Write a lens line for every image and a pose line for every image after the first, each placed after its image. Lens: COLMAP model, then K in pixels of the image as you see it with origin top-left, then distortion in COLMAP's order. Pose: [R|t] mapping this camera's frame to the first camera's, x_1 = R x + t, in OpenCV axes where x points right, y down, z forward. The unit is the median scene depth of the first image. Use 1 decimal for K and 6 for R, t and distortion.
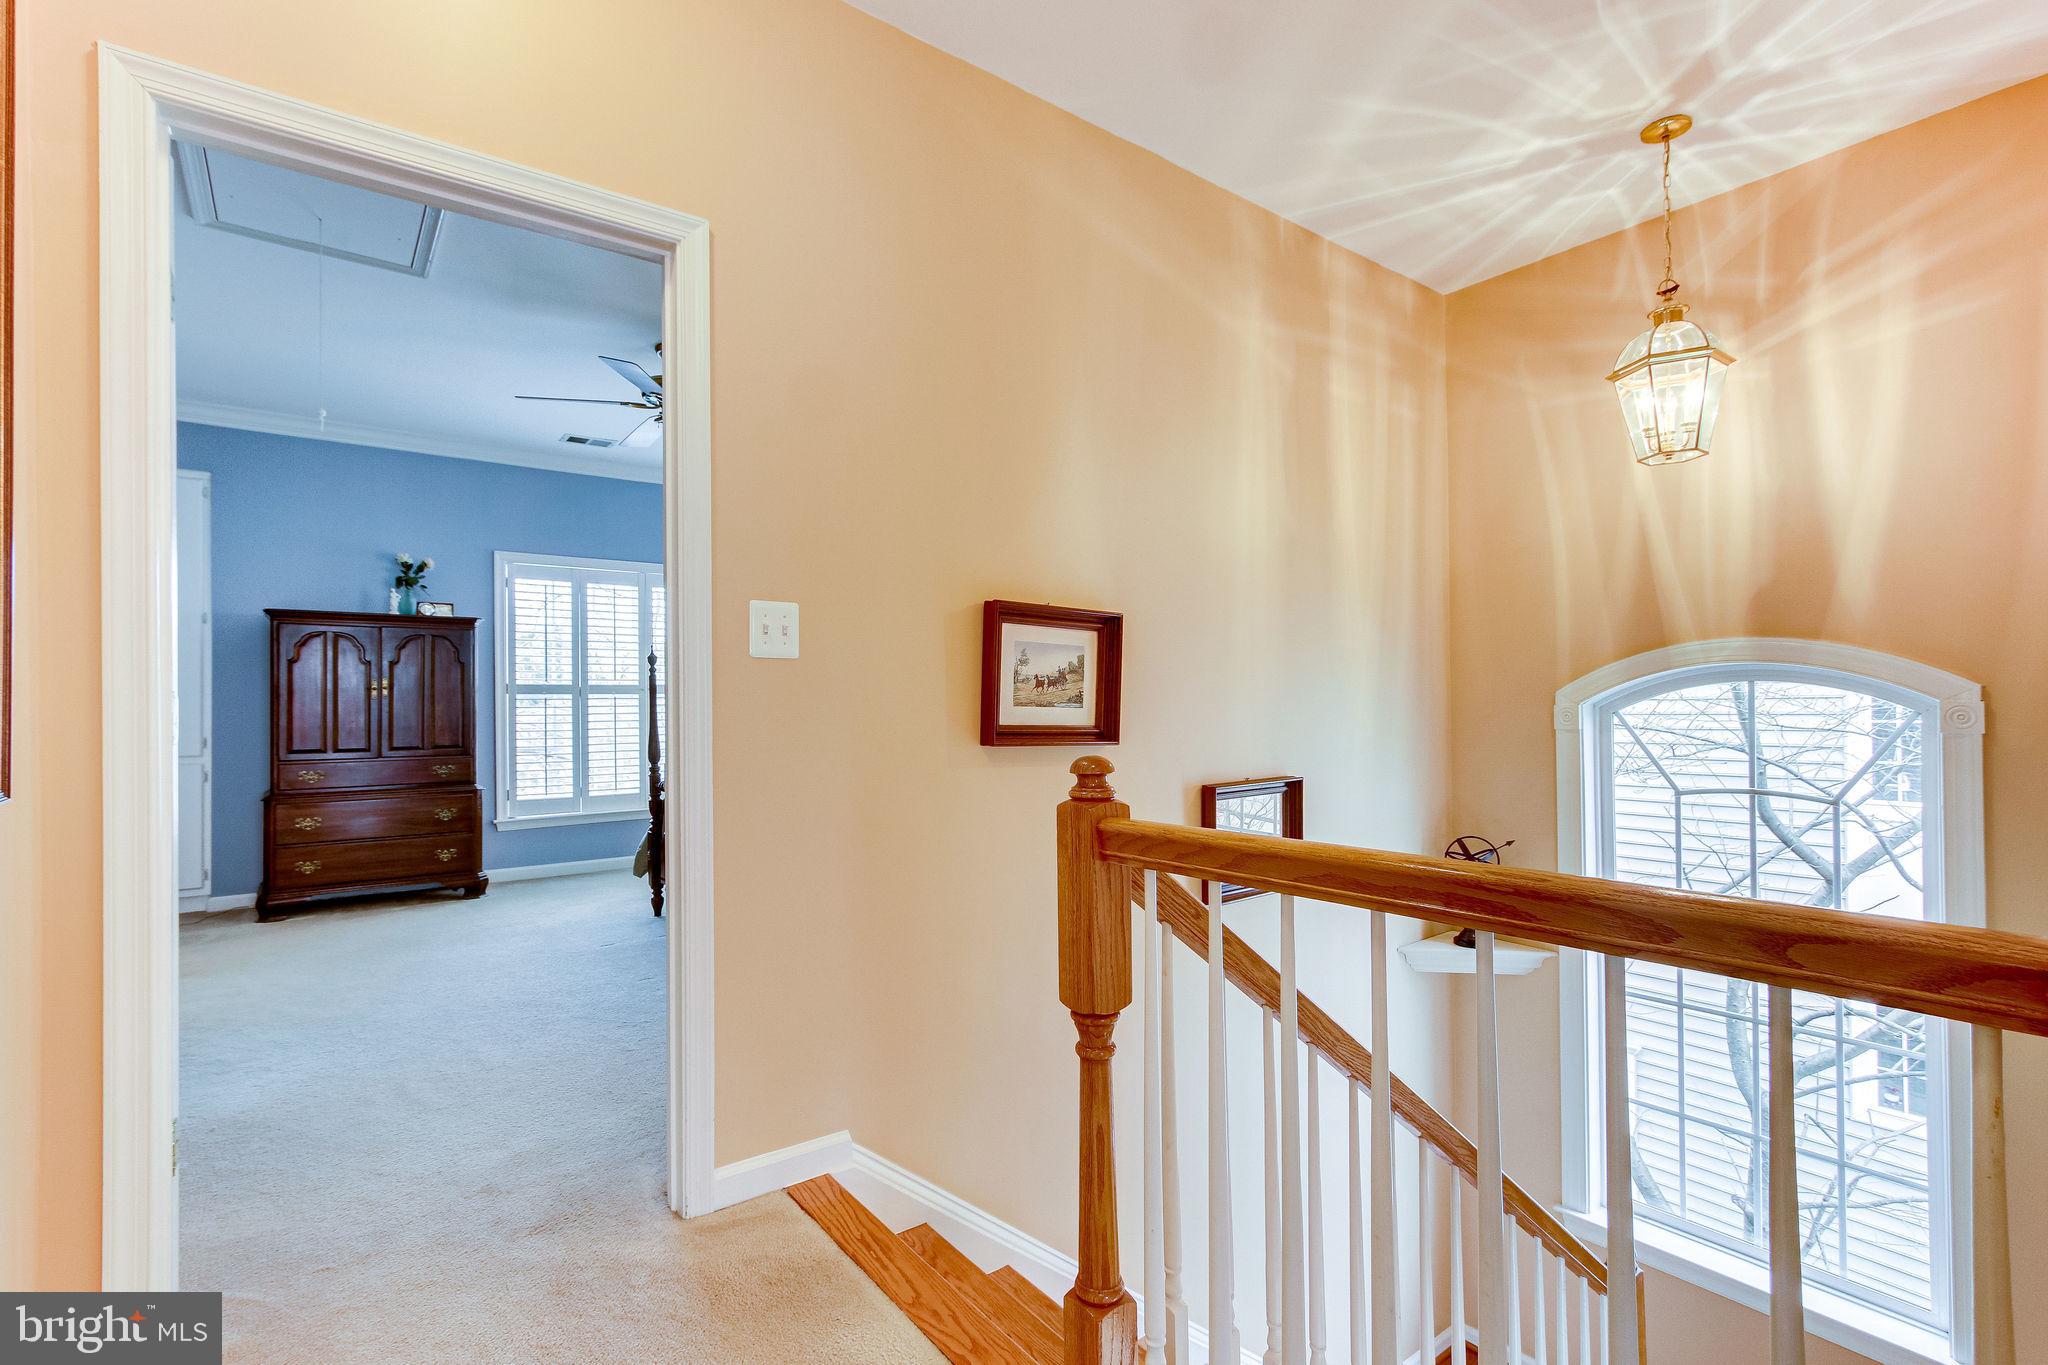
lens RADIAL K [[941.9, 0, 1015.2], [0, 941.9, 691.7], [0, 0, 1]] dist [-0.007825, 0.003860]
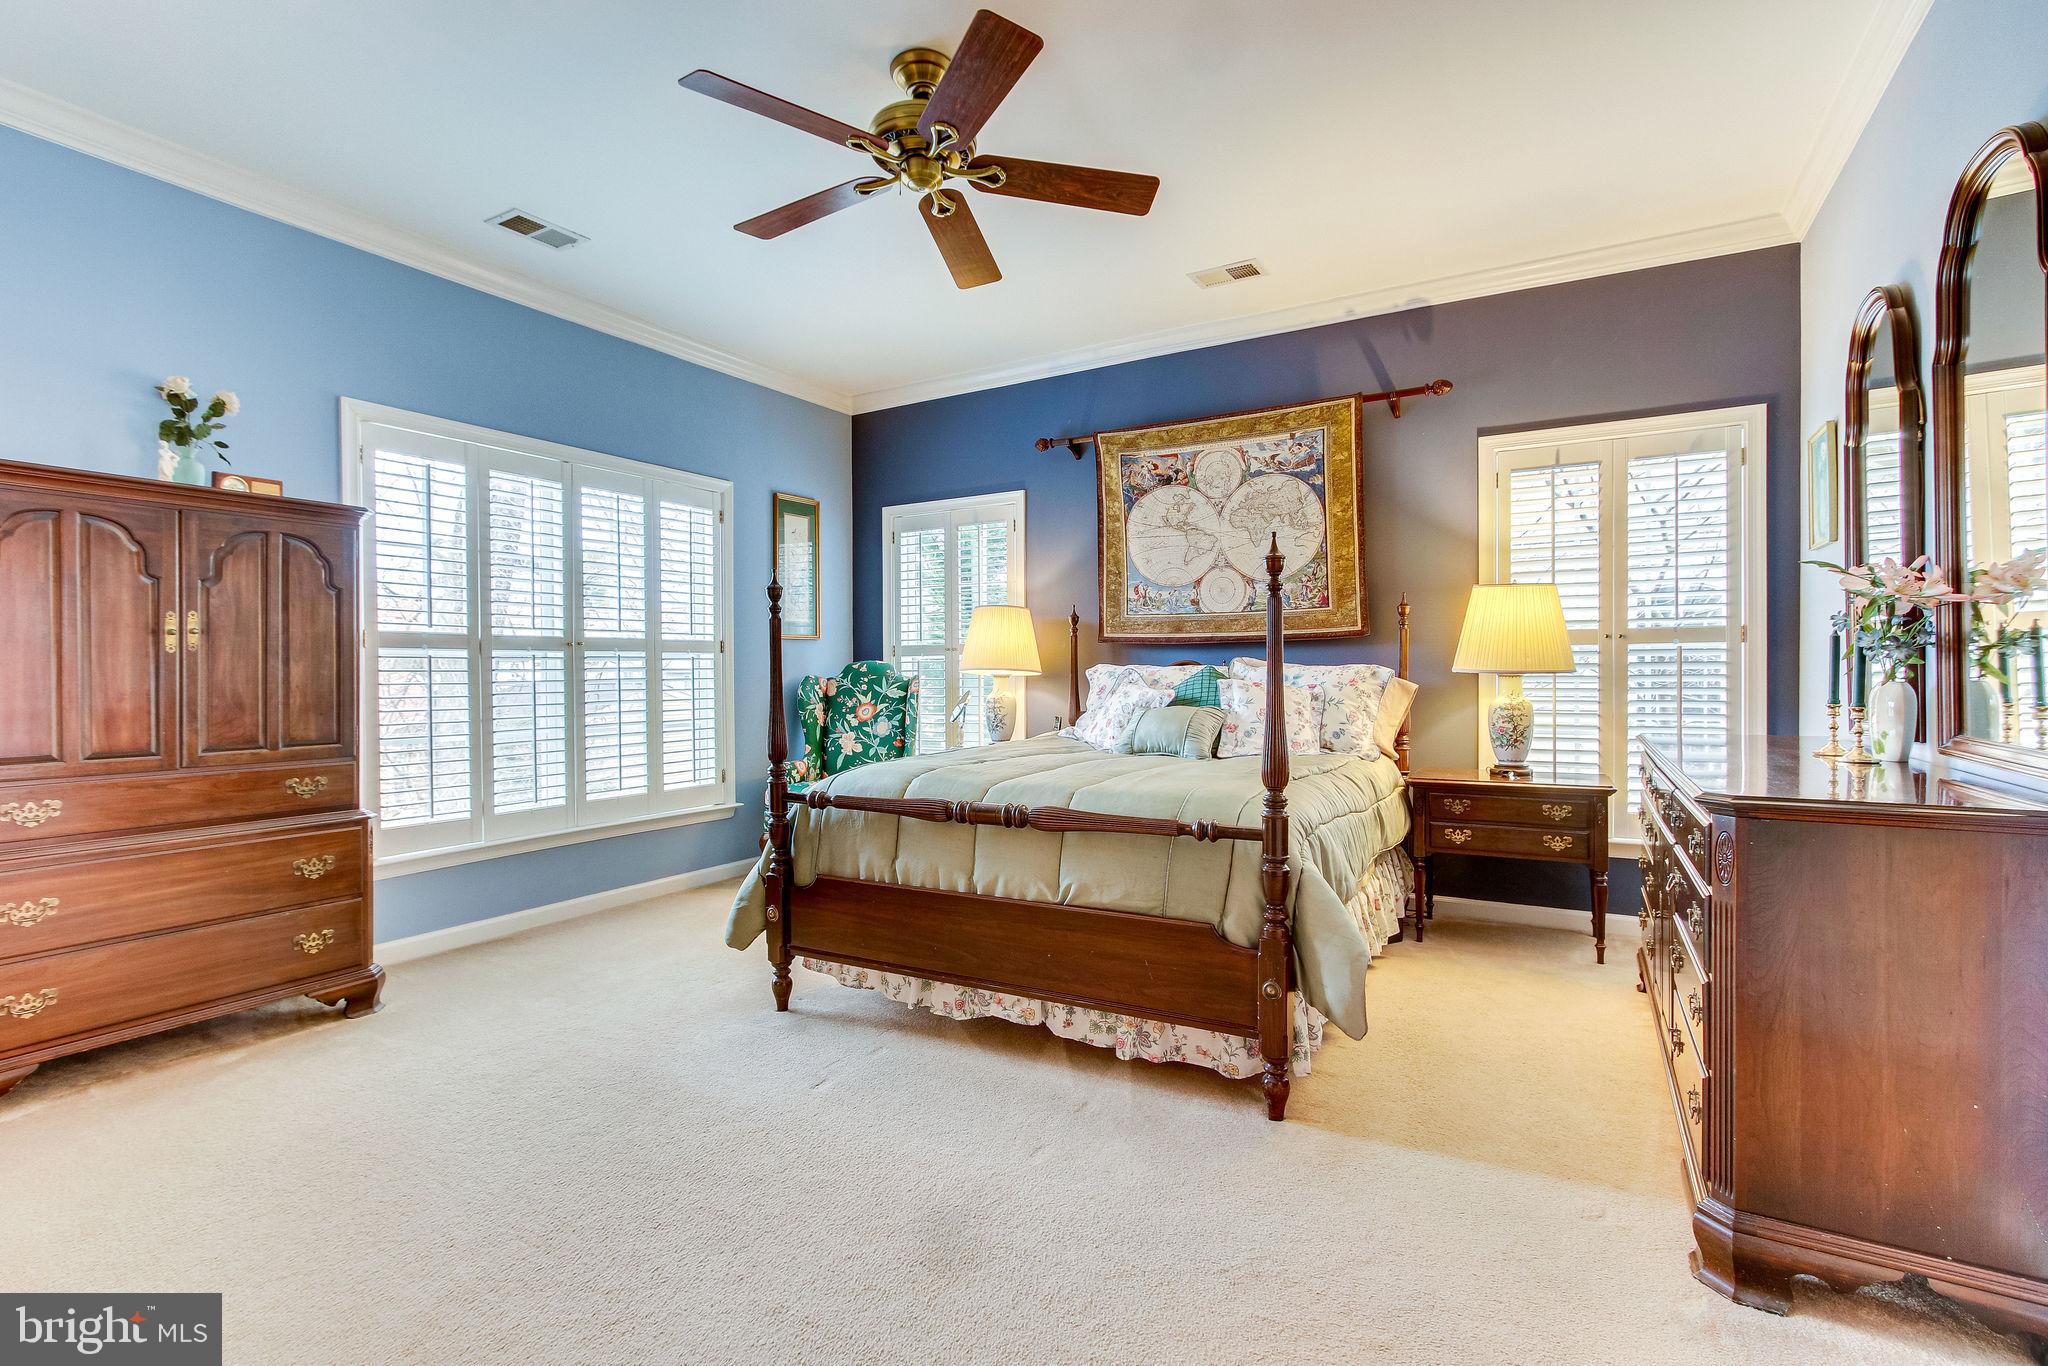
lens RADIAL K [[941.9, 0, 982.8], [0, 941.9, 681.7], [0, 0, 1]] dist [-0.007825, 0.003860]
pose [[0.925079, 0.000280, 0.379774, -0.440423], [-0.008290, 0.999776, 0.019457, 0.009638], [-0.379684, -0.021147, 0.924875, 0.344250]]
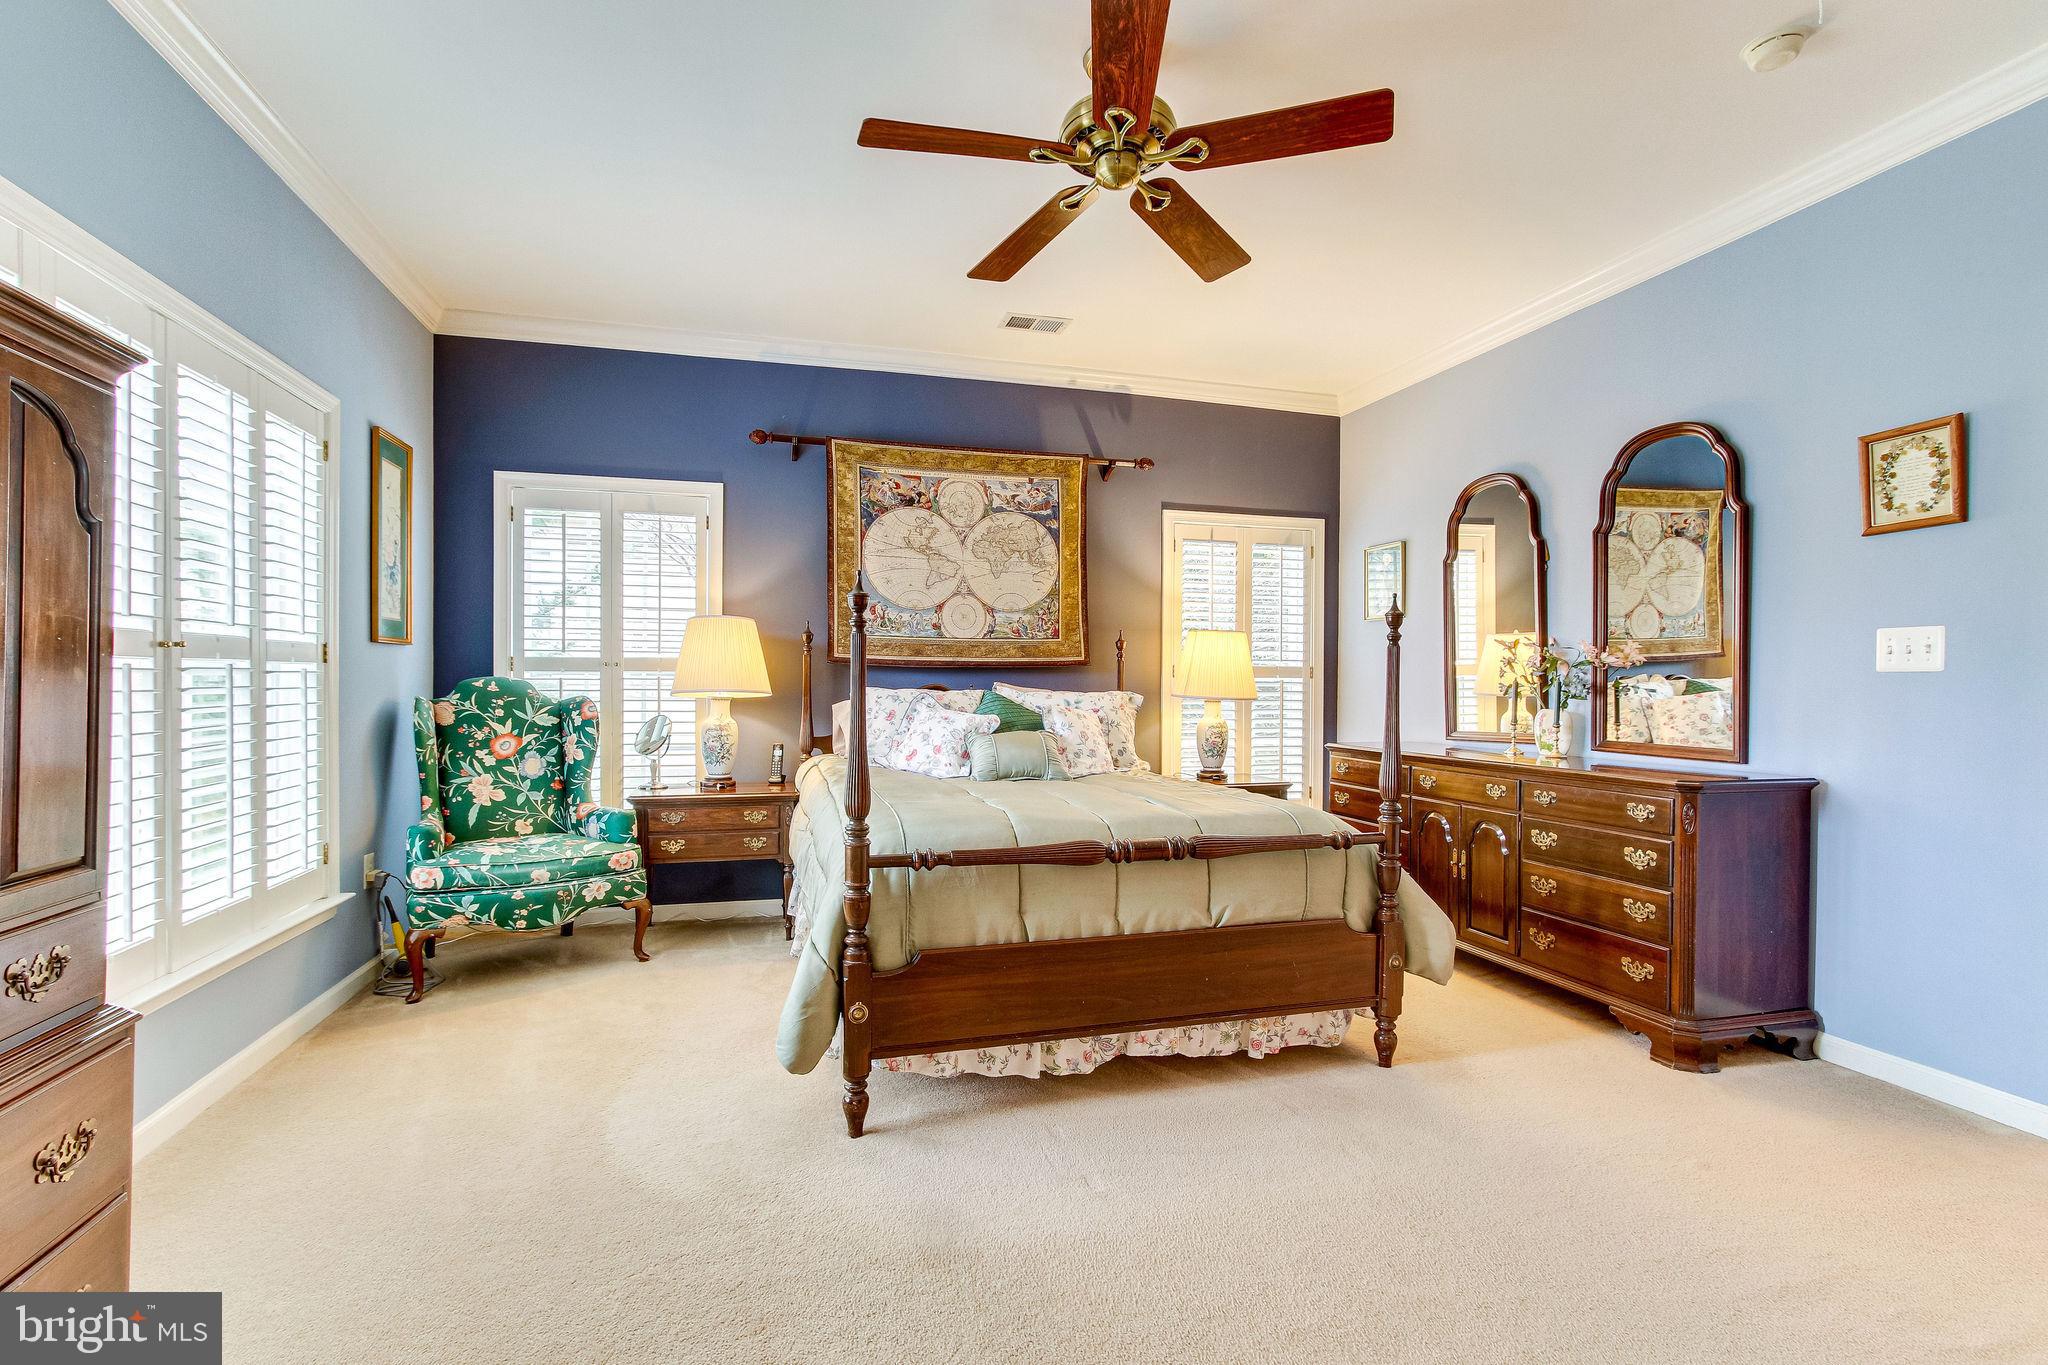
lens RADIAL K [[941.9, 0, 1016.6], [0, 941.9, 693.3], [0, 0, 1]] dist [-0.007825, 0.003860]
pose [[0.374318, 0.003427, 0.927294, -0.712041], [-0.022985, 0.999720, 0.005583, 0.007466], [-0.927016, -0.023404, 0.374292, 0.669243]]
